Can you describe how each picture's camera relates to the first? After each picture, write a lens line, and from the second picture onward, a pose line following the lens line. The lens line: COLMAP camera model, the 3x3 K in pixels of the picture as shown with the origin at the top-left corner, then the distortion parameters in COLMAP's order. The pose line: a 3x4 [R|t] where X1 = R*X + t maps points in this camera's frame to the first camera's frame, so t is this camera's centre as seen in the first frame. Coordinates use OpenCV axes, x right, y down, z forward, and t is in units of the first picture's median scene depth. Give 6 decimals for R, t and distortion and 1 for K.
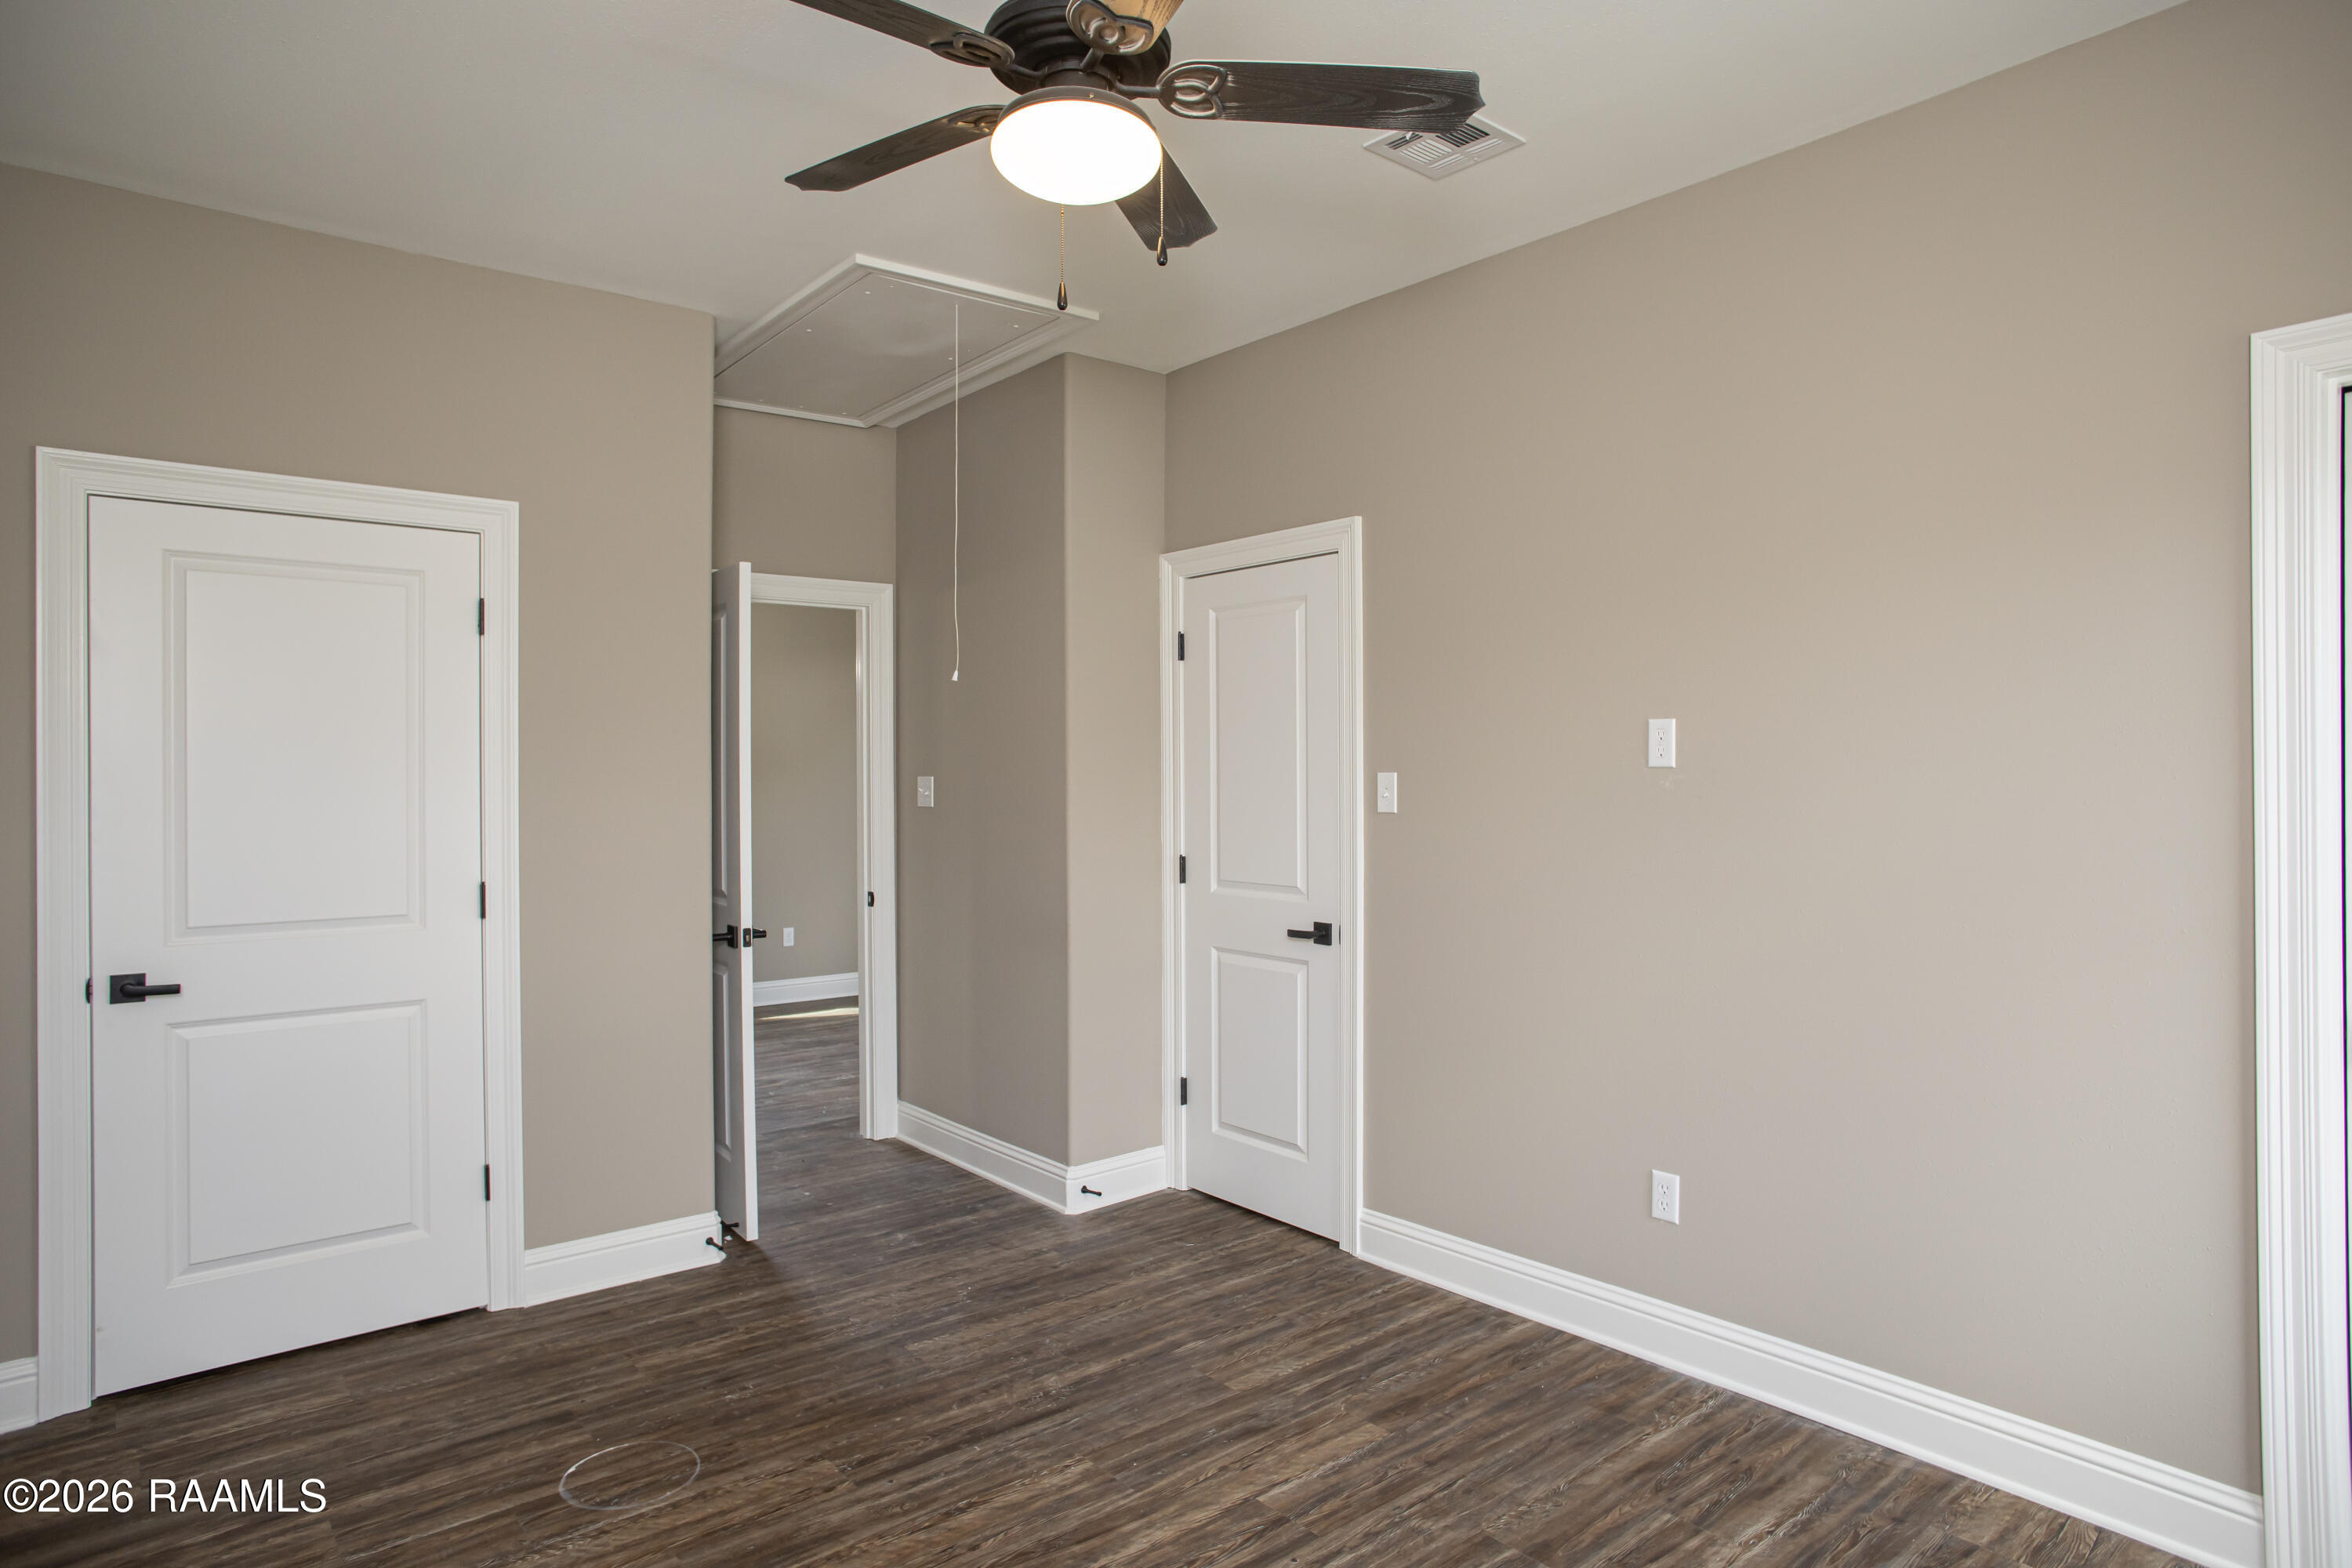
lens RADIAL K [[1355.9, 0, 1174.4], [0, 1355.9, 778.7], [0, 0, 1]] dist [-0.073295, 0.051075]
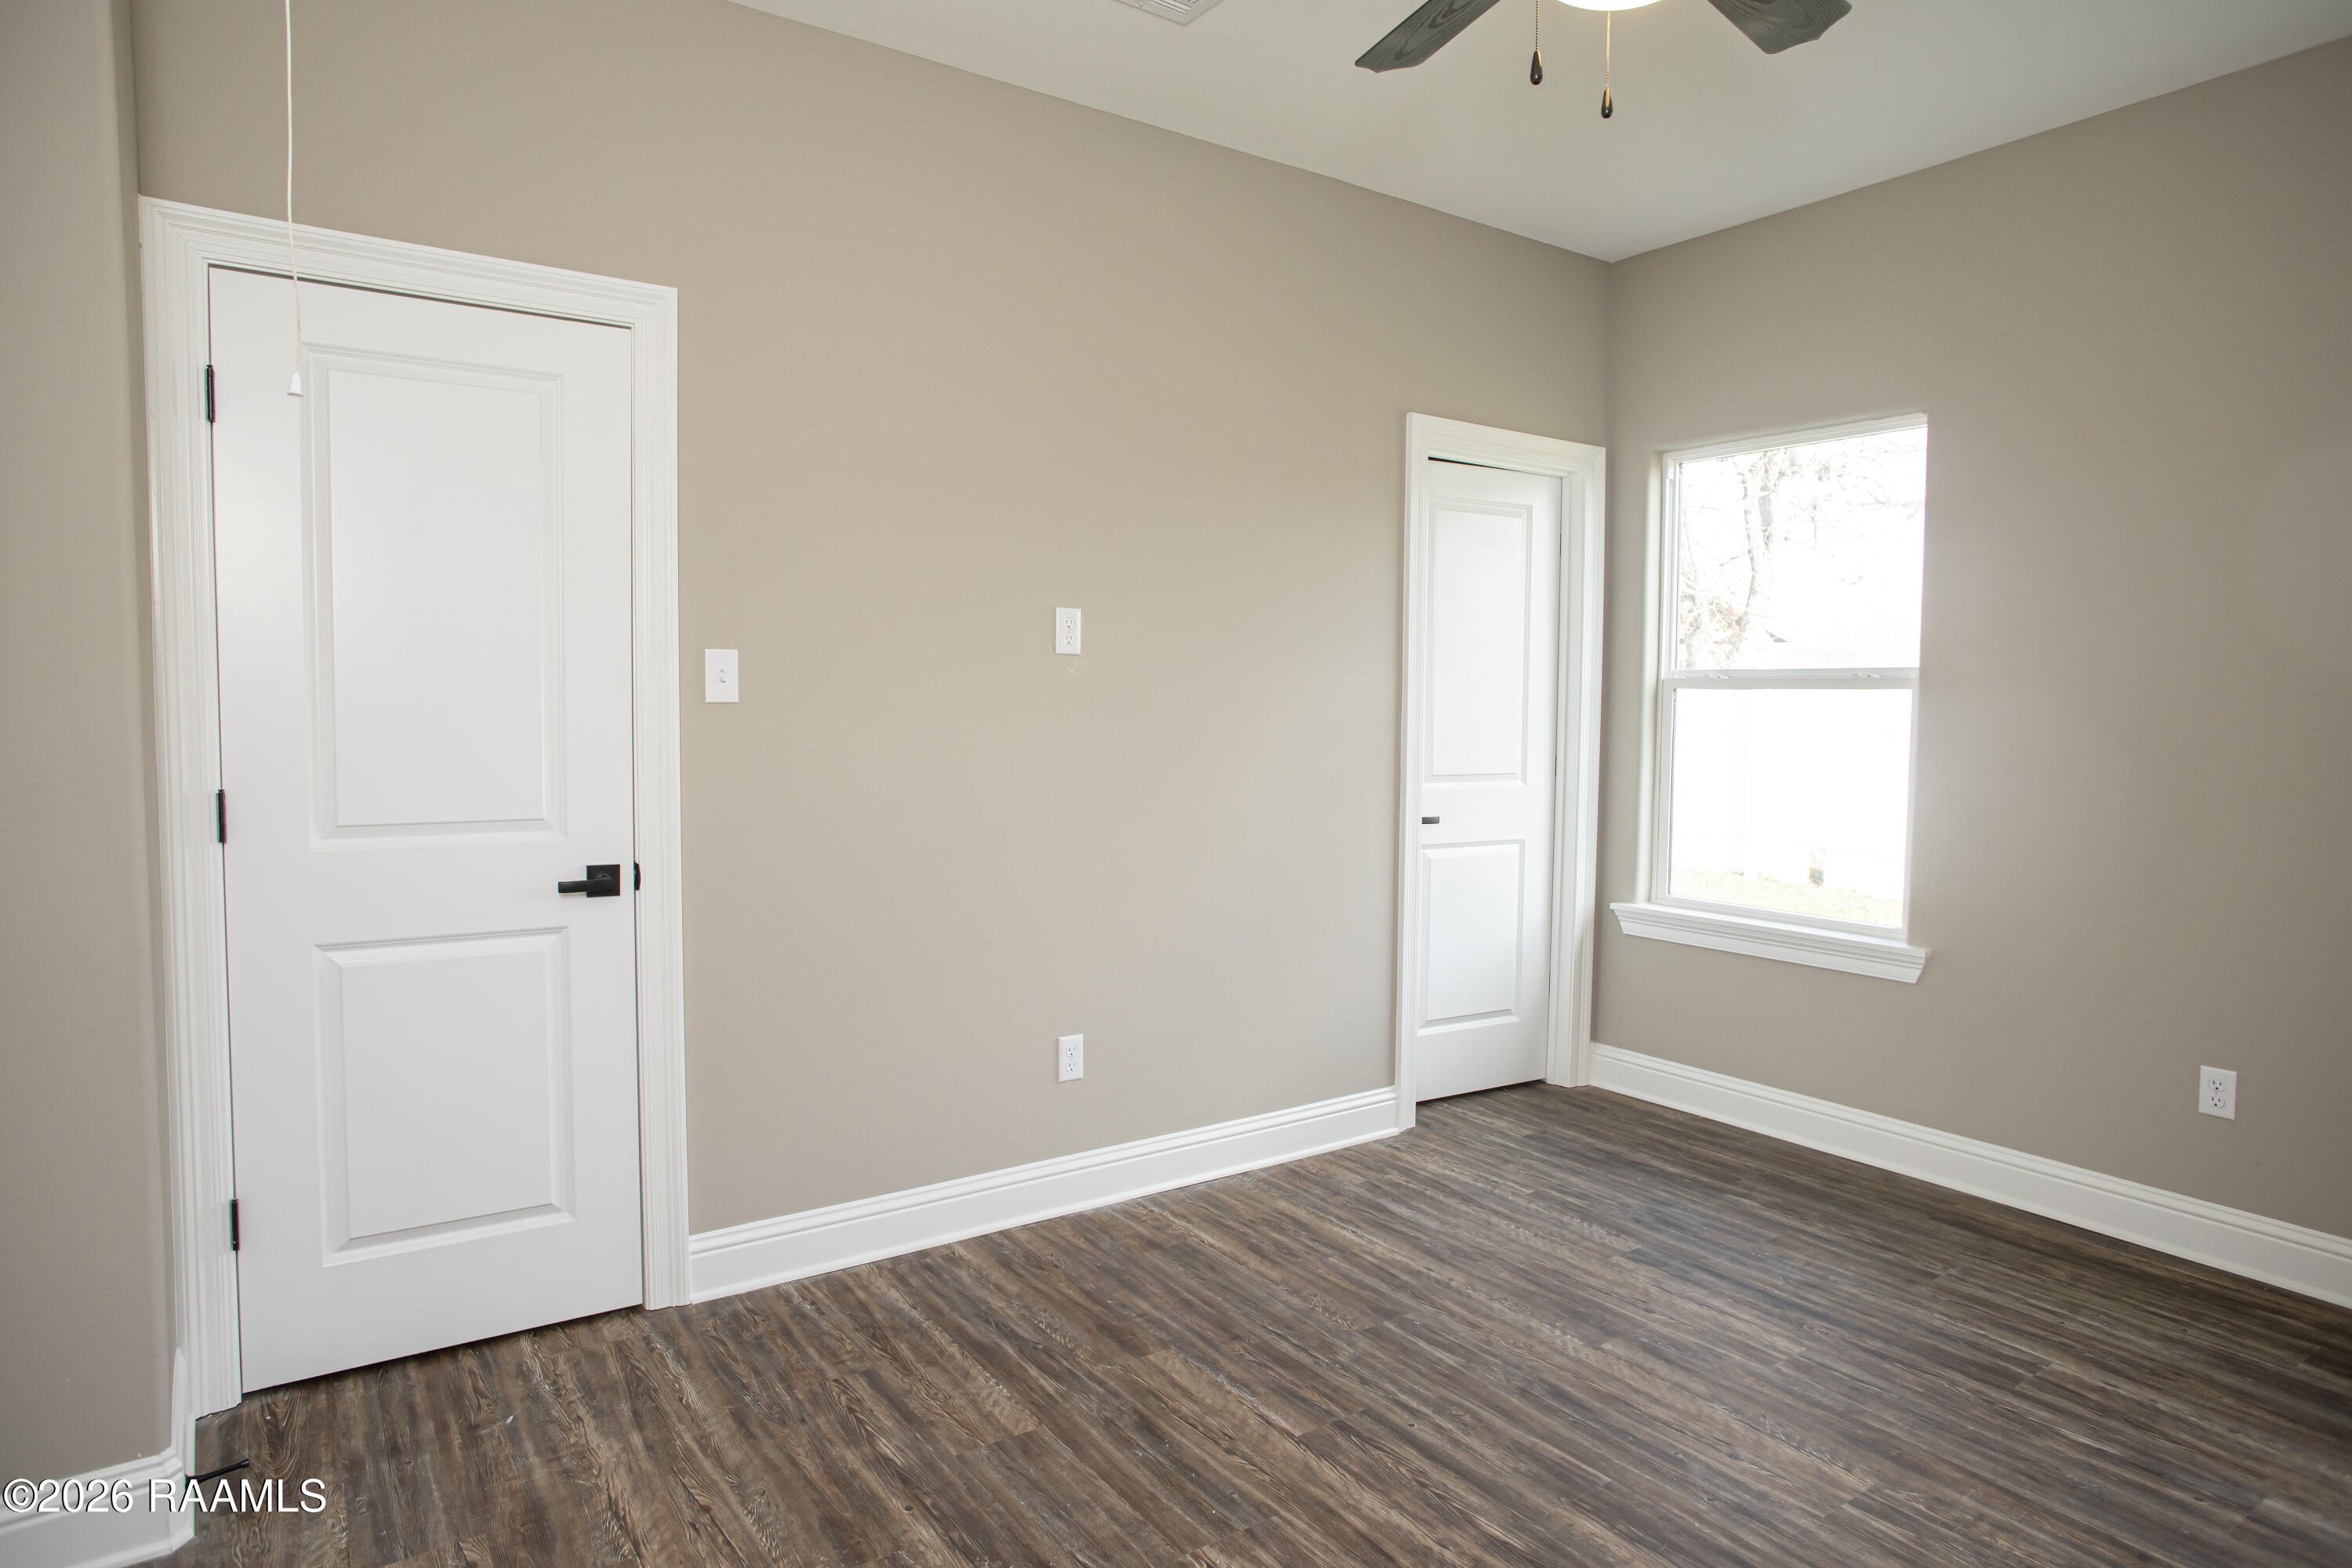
lens RADIAL K [[1355.9, 0, 1167.9], [0, 1355.9, 776.7], [0, 0, 1]] dist [-0.073295, 0.051075]
pose [[0.079179, -0.053149, 0.995443, -0.693467], [-0.006810, 0.998526, 0.053855, 0.029311], [-0.996837, -0.011043, 0.078700, 0.842204]]
